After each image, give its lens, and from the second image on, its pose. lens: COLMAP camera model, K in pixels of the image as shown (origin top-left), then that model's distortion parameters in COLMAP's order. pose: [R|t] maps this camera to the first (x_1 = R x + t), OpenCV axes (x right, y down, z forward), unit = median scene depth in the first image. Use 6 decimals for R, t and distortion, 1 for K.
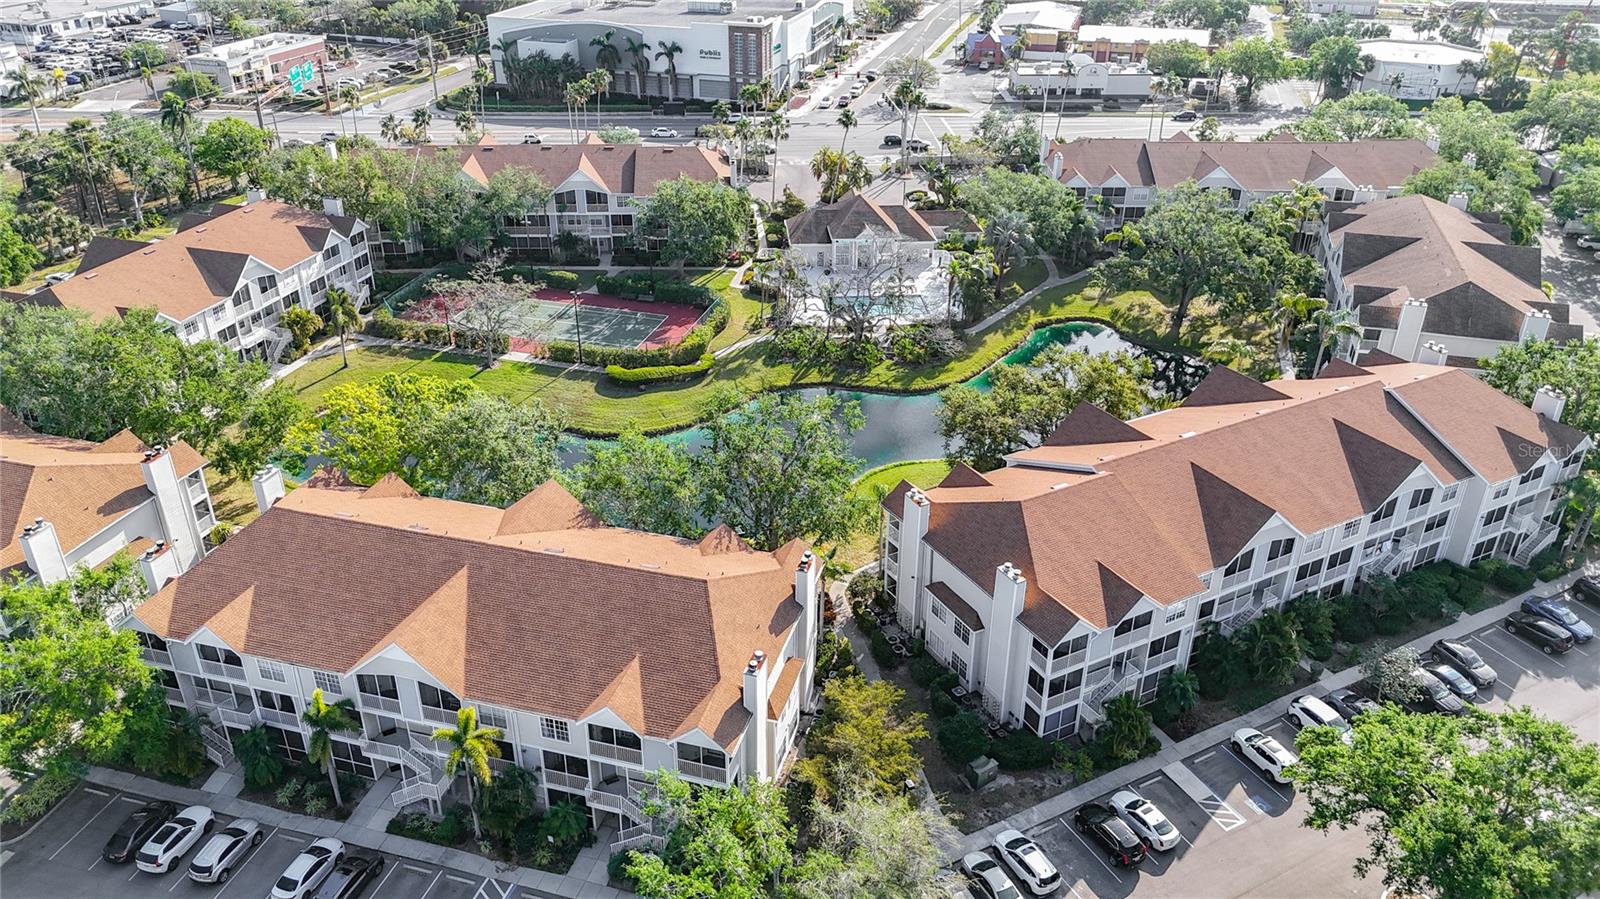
lens RADIAL K [[1196.9, 0, 800.0], [0, 1196.9, 449.5], [0, 0, 1]] dist [0.092725, -0.120864]
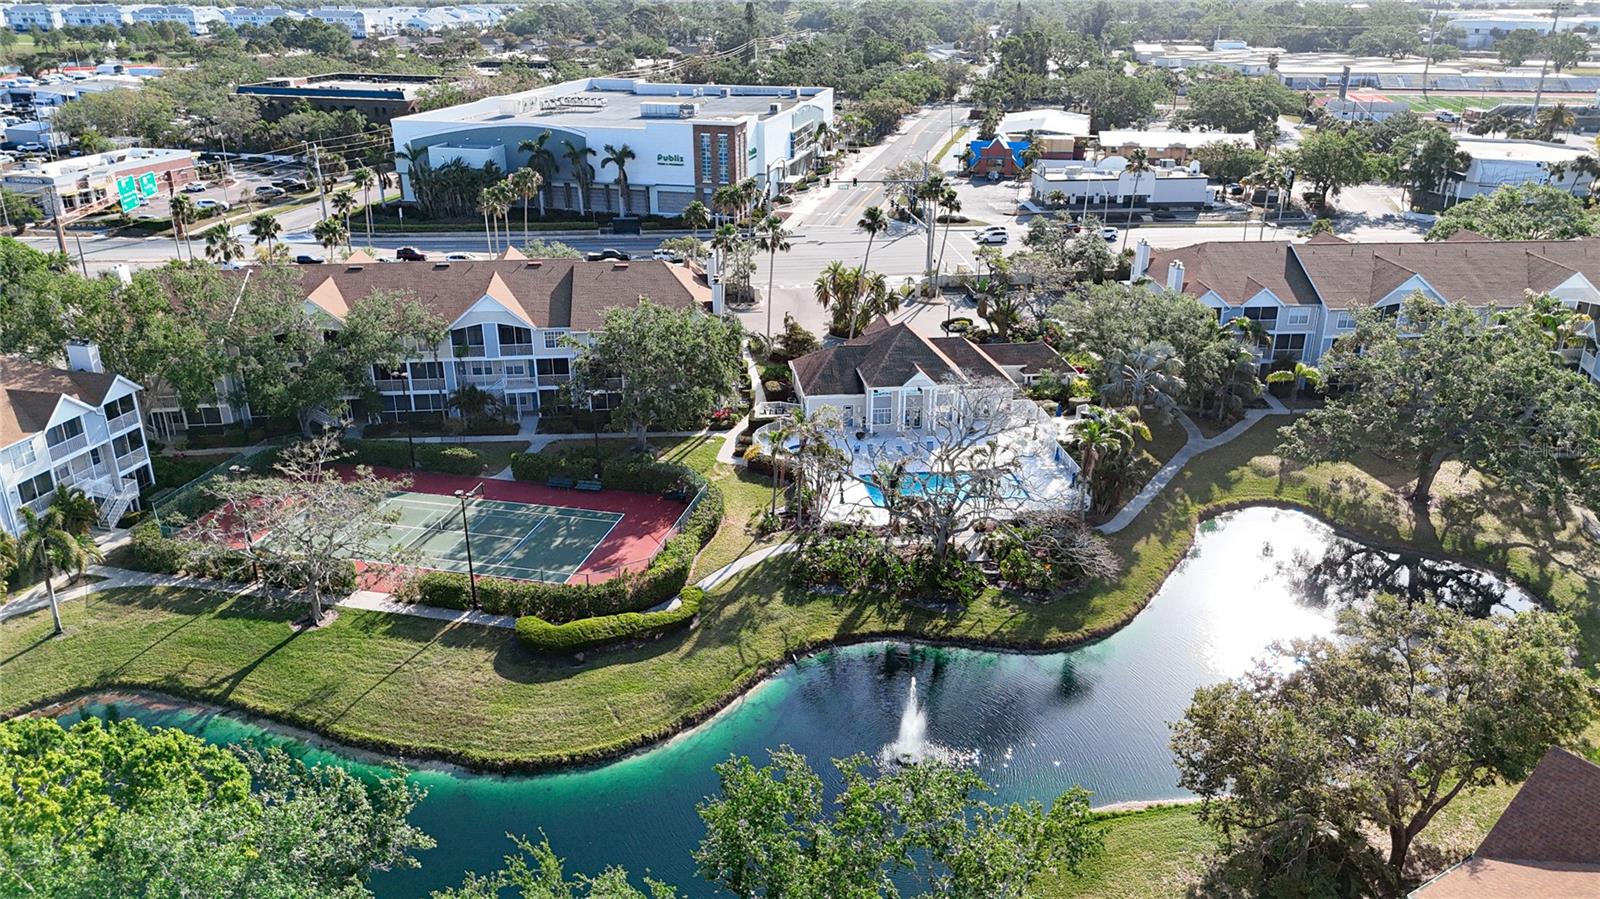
lens RADIAL K [[1196.9, 0, 800.0], [0, 1196.9, 449.5], [0, 0, 1]] dist [0.092725, -0.120864]
pose [[0.998890, -0.023044, 0.041080, -0.038306], [0.027472, 0.993472, -0.110721, -0.066180], [-0.038260, 0.111727, 0.993002, 0.331415]]
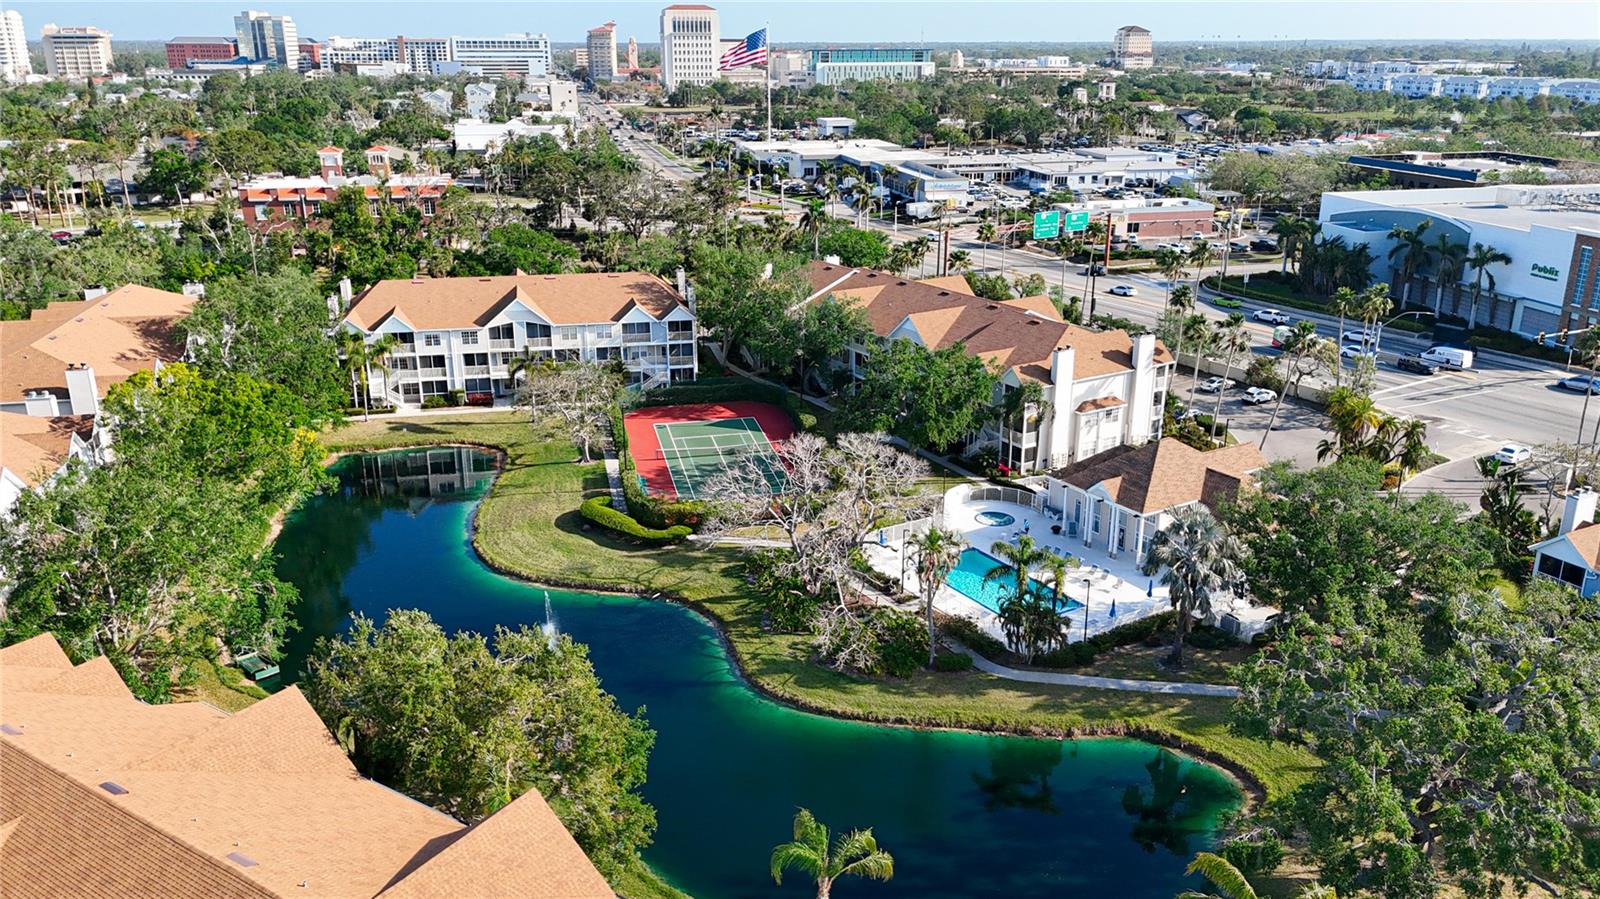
lens RADIAL K [[1211.4, 0, 778.9], [0, 1211.4, 451.2], [0, 0, 1]] dist [0.107106, -0.131436]
pose [[0.474280, 0.277833, -0.835385, 0.472787], [-0.416437, 0.906826, 0.065166, -0.163050], [0.775654, 0.316978, 0.545789, 0.508334]]
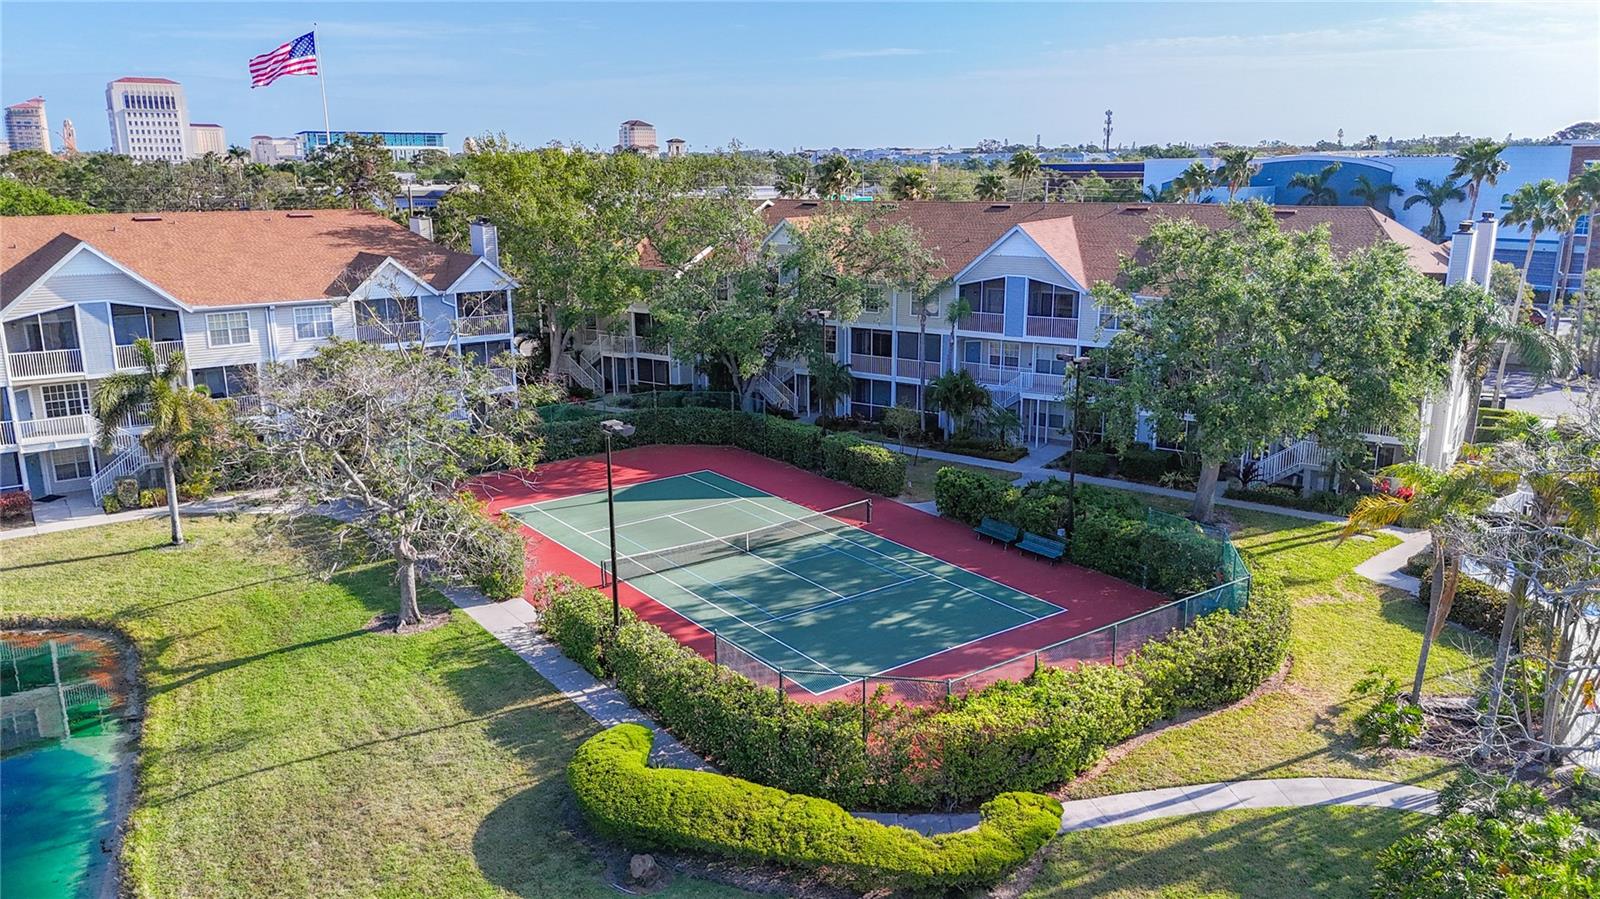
lens RADIAL K [[1196.9, 0, 800.0], [0, 1196.9, 449.5], [0, 0, 1]] dist [0.092725, -0.120864]
pose [[0.795187, 0.140010, -0.589979, 0.005661], [-0.283243, 0.946069, -0.157247, -0.076538], [0.536145, 0.292148, 0.791958, 0.654785]]
